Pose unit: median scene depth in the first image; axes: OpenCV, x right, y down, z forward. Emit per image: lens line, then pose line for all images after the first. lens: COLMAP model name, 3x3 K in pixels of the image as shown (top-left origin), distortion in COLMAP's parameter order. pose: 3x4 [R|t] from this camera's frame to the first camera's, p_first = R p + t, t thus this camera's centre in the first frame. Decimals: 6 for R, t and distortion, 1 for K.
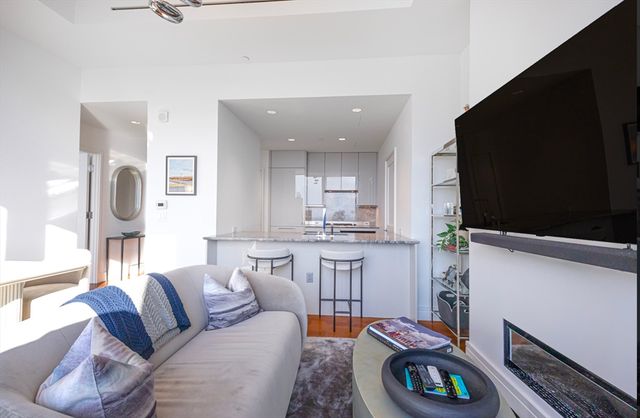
lens RADIAL K [[269.0, 0, 320.0], [0, 269.0, 209.0], [0, 0, 1]] dist [0.000273, 0.000015]
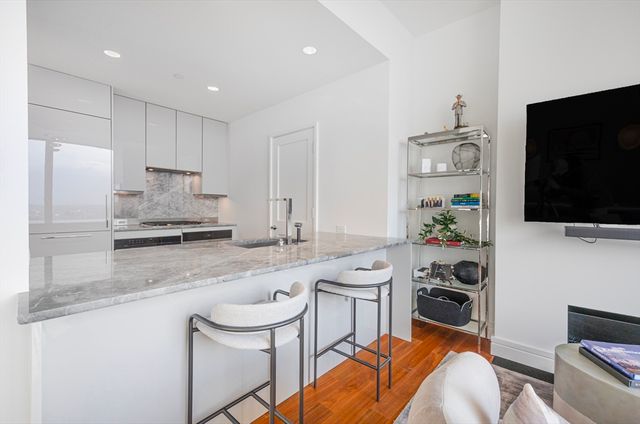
lens RADIAL K [[272.2, 0, 320.0], [0, 272.2, 212.0], [0, 0, 1]] dist [0.001024, 0.000234]
pose [[0.617326, -0.018200, 0.786497, -0.419300], [-0.014372, 0.999305, 0.034405, 0.007798], [-0.786576, -0.032543, 0.616635, 0.608991]]
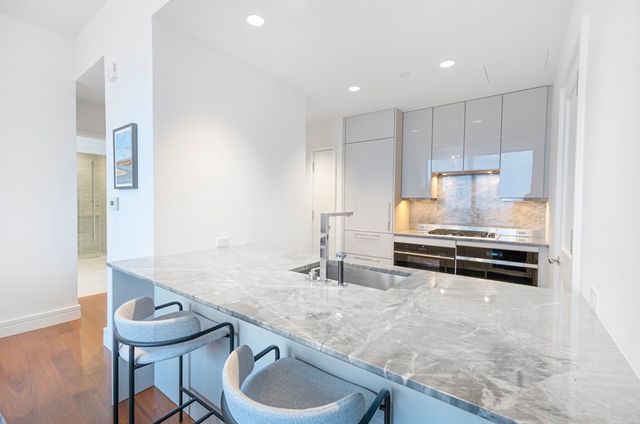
lens RADIAL K [[272.2, 0, 320.0], [0, 272.2, 212.0], [0, 0, 1]] dist [0.001024, 0.000234]
pose [[0.852224, 0.018002, -0.522867, 0.225083], [0.005115, 0.999073, 0.042734, -0.020987], [0.523151, -0.039093, 0.851343, 0.682785]]
